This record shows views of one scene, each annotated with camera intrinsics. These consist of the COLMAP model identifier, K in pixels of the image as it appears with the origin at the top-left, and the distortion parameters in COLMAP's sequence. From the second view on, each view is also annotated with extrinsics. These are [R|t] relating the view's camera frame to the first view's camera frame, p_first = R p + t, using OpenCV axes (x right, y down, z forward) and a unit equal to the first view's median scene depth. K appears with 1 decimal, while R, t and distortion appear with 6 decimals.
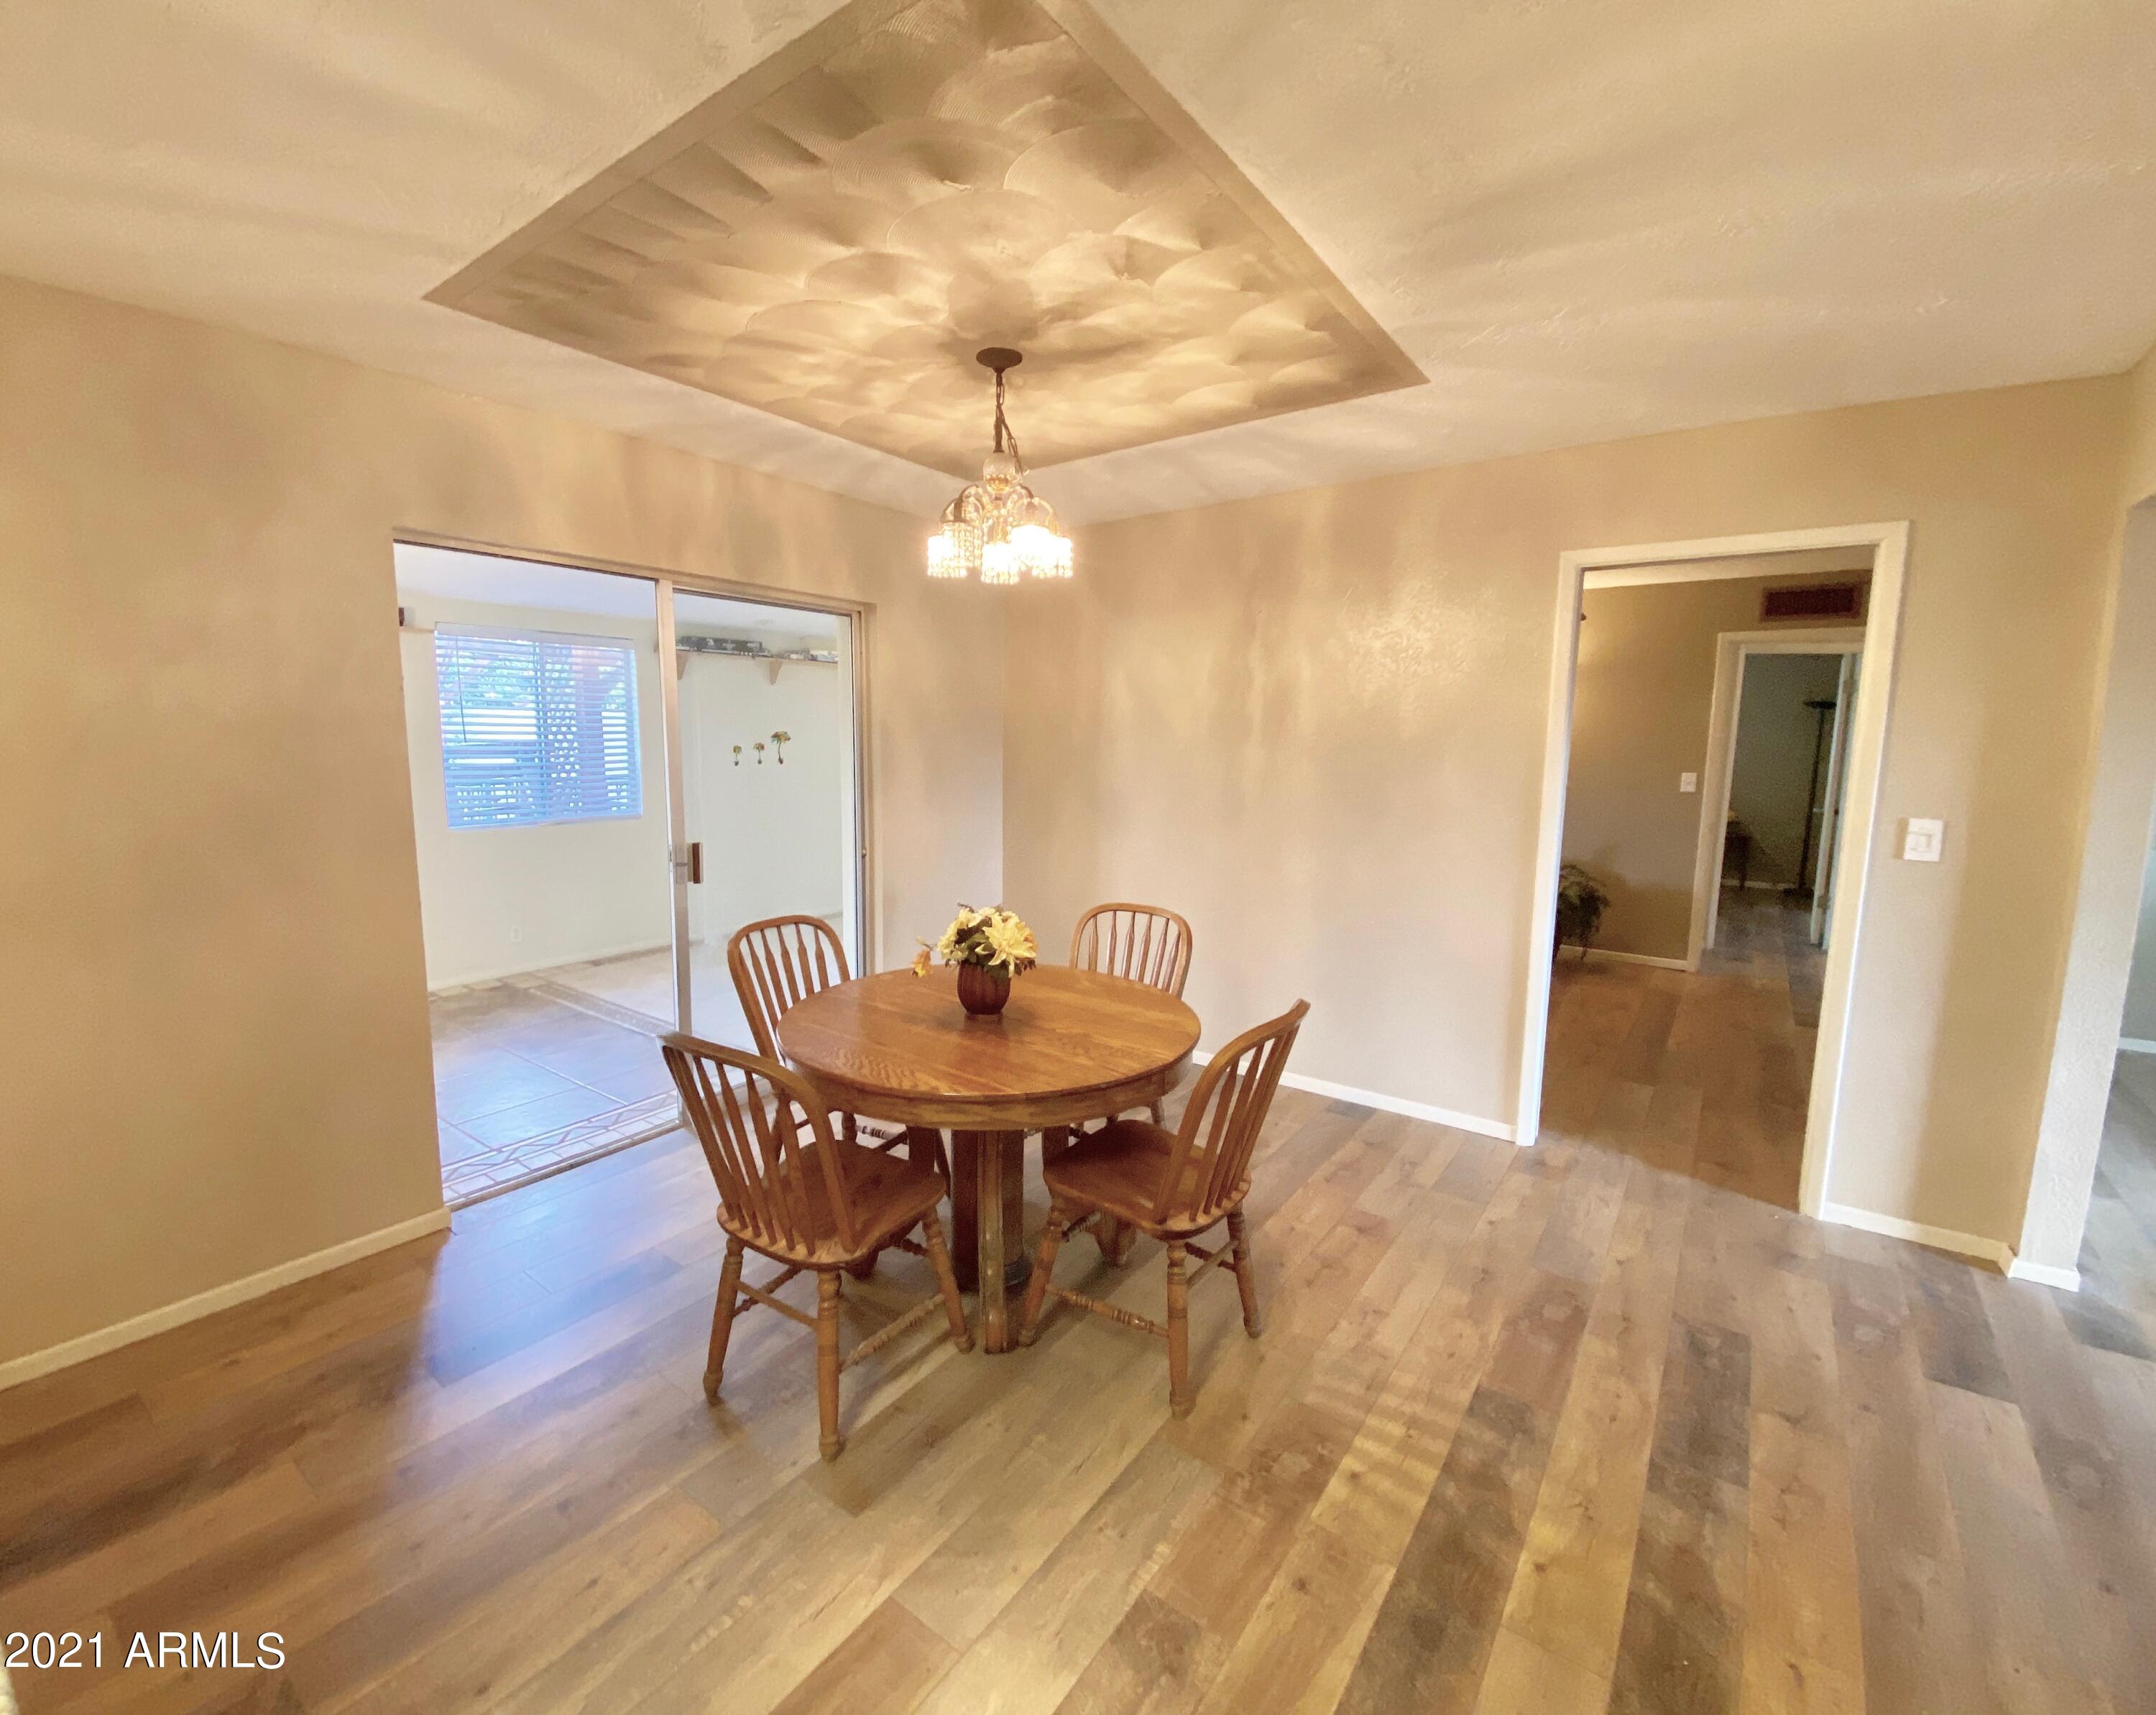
lens RADIAL K [[939.4, 0, 1016.9], [0, 939.4, 852.8], [0, 0, 1]] dist [0.001072, -0.000004]
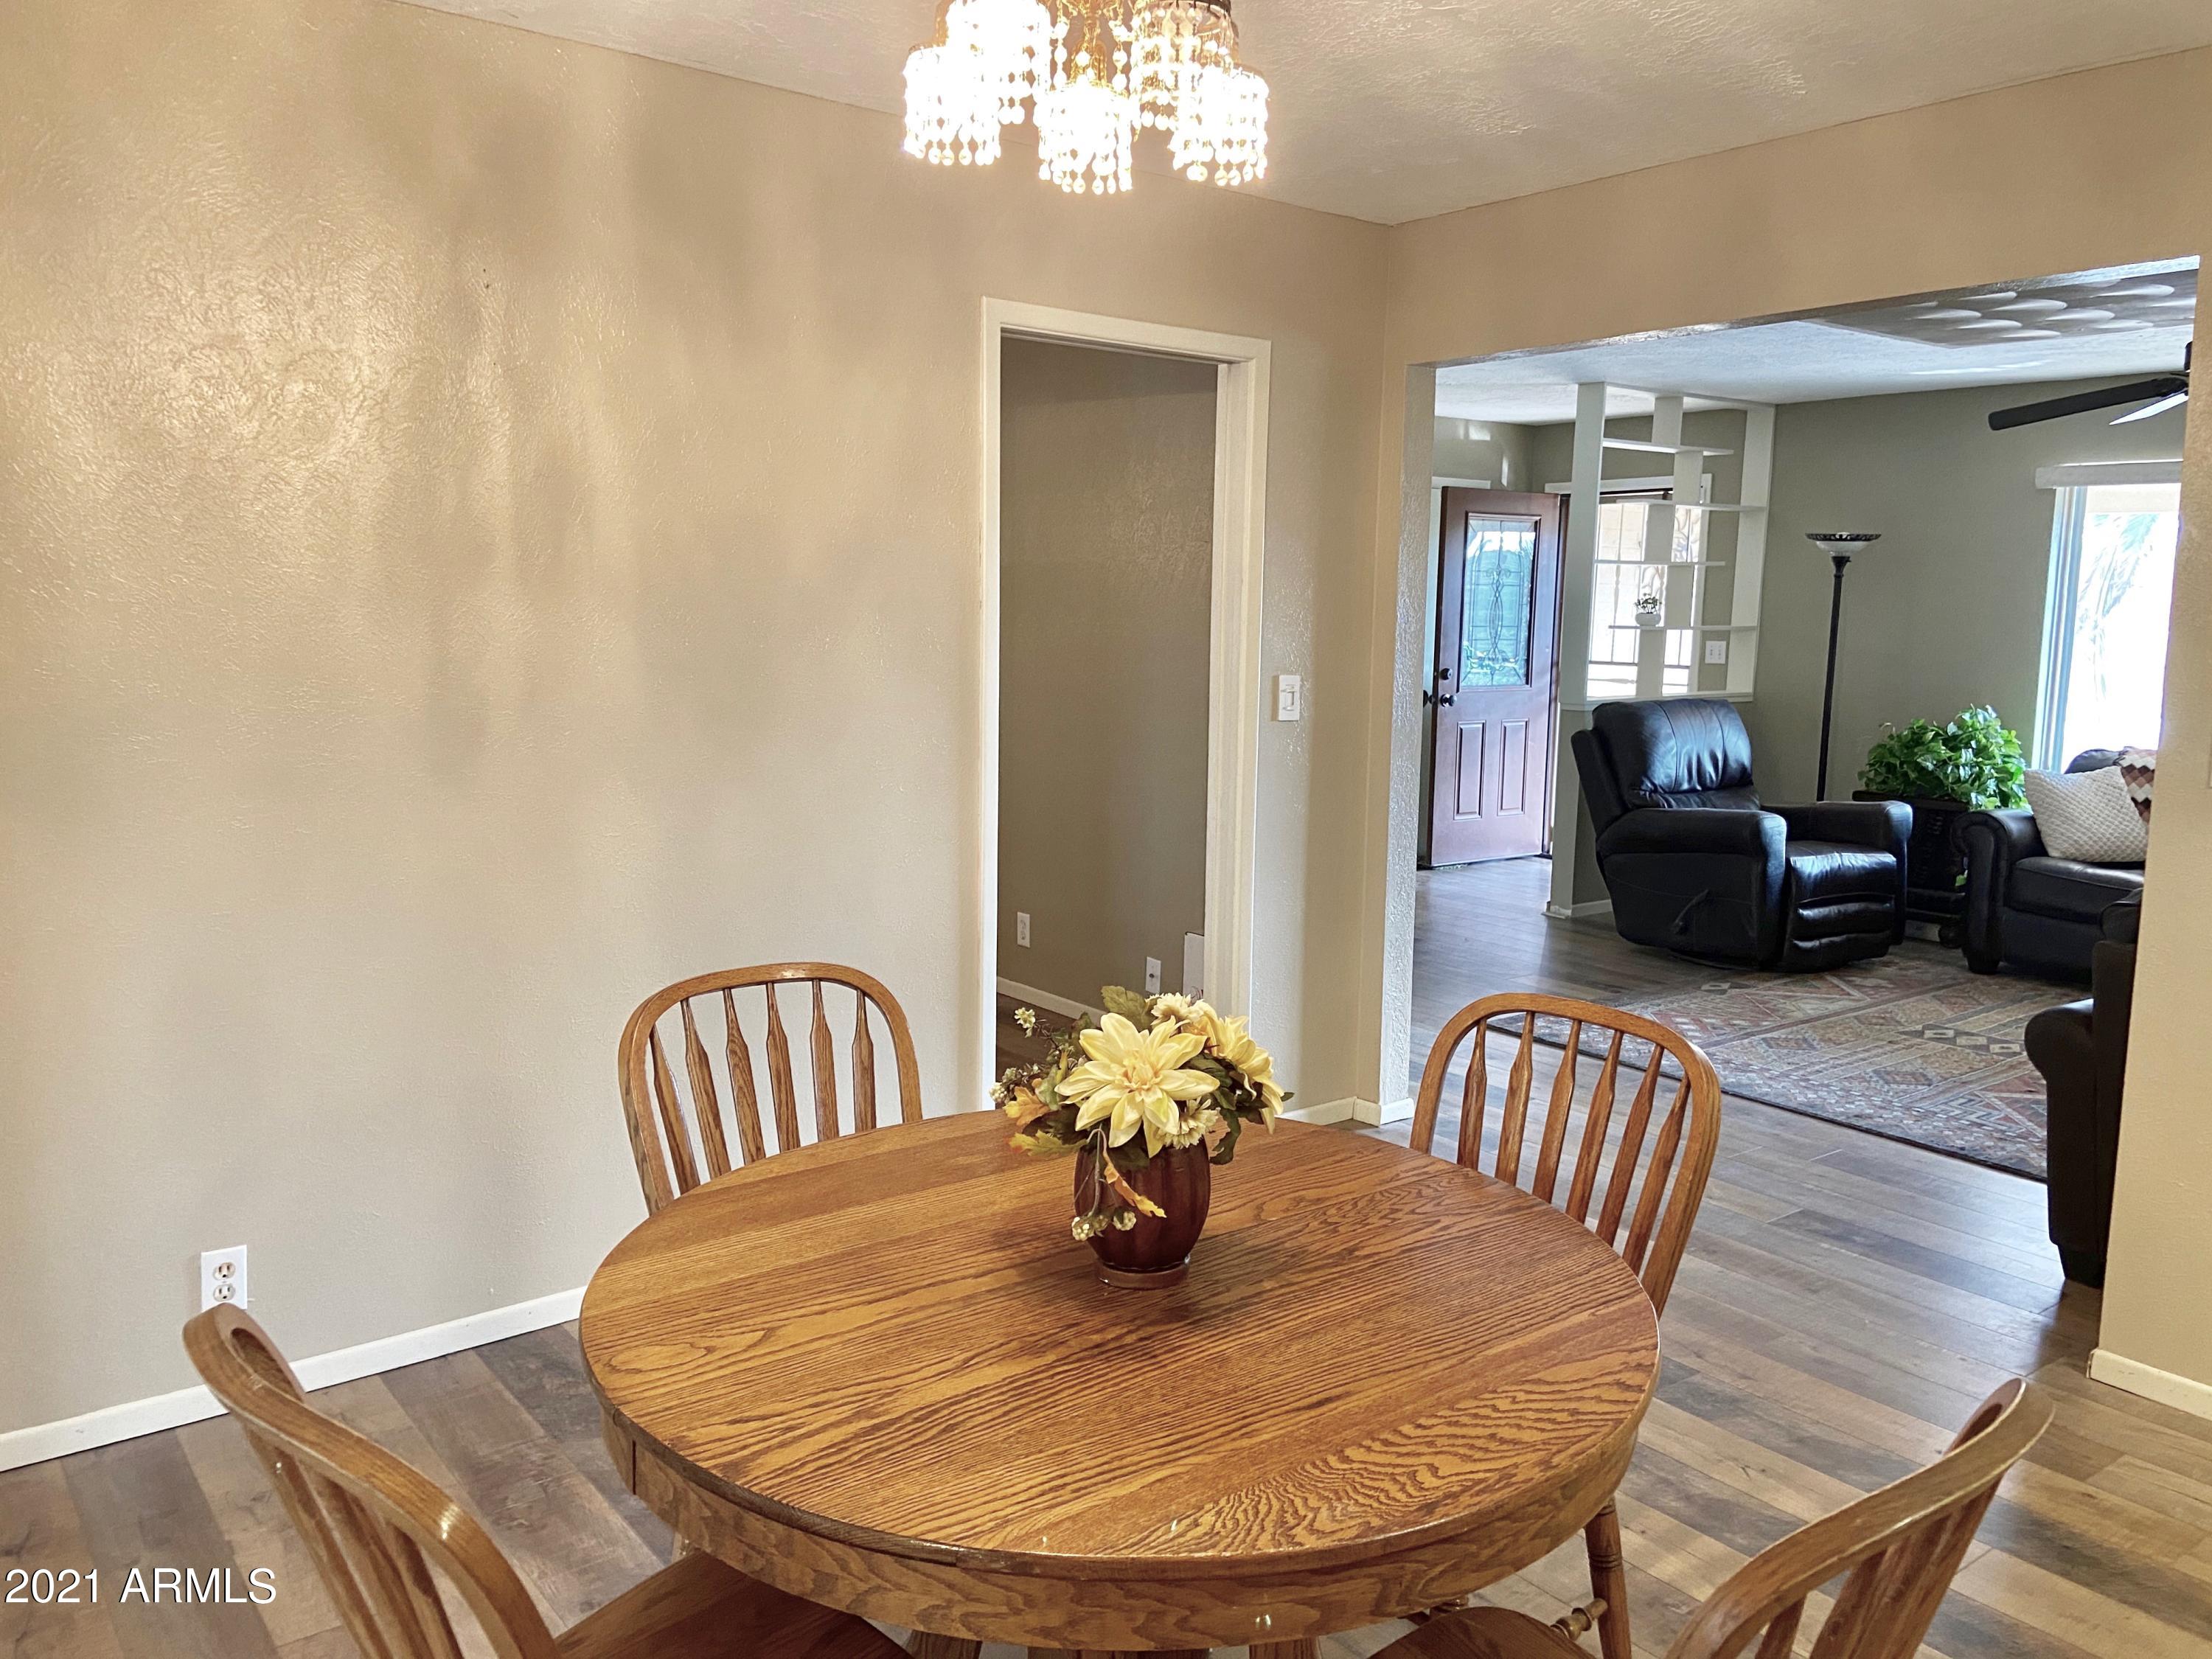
lens RADIAL K [[1669.5, 0, 1094.1], [0, 1669.5, 822.7], [0, 0, 1]] dist [0.050540, -0.057711]
pose [[0.241079, -0.132218, 0.961457, -0.657147], [0.108016, 0.988177, 0.108808, -0.090143], [-0.964476, 0.077621, 0.252510, 0.773454]]
